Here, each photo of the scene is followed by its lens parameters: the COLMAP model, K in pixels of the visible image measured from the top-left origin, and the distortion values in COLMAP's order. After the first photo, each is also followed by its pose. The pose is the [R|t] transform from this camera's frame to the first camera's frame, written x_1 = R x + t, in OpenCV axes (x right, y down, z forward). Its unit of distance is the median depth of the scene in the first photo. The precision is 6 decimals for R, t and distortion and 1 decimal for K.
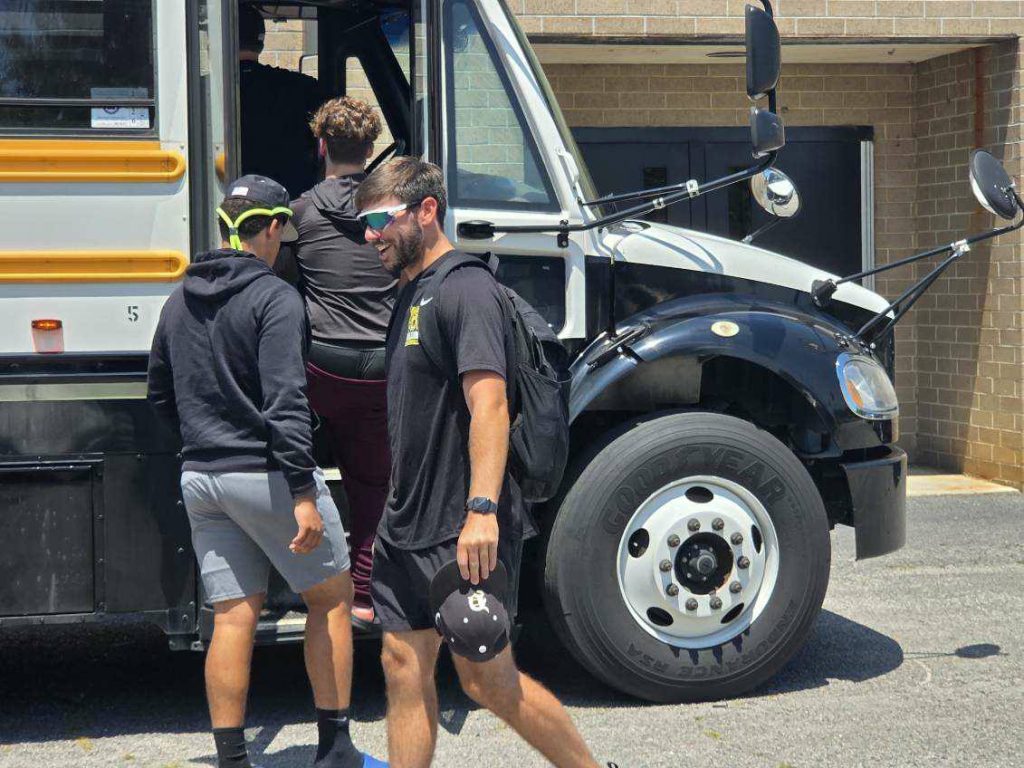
lens RADIAL K [[2306.8, 0, 525.5], [0, 2306.8, 402.2], [0, 0, 1]] dist [-0.279948, 4.248934]
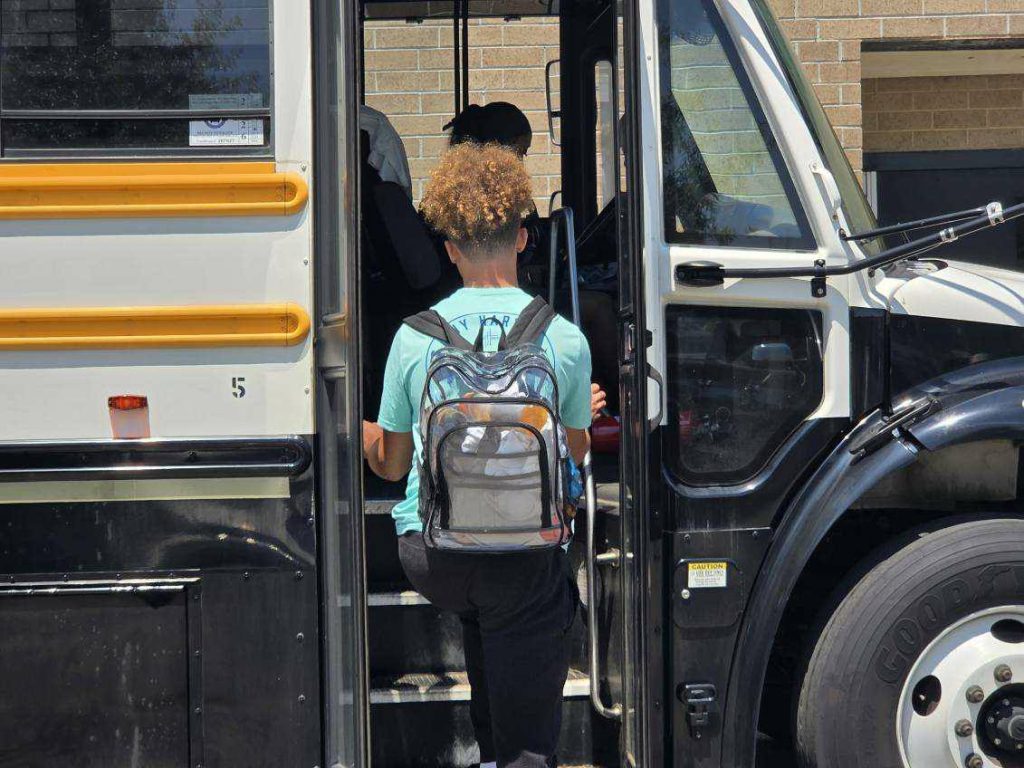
lens RADIAL K [[2306.8, 0, 525.5], [0, 2306.8, 402.2], [0, 0, 1]] dist [-0.279948, 4.248934]
pose [[0.981270, 0.000025, -0.192638, 0.066087], [-0.003972, 0.999790, -0.020104, -0.017497], [0.192597, 0.020492, 0.981064, 0.252023]]
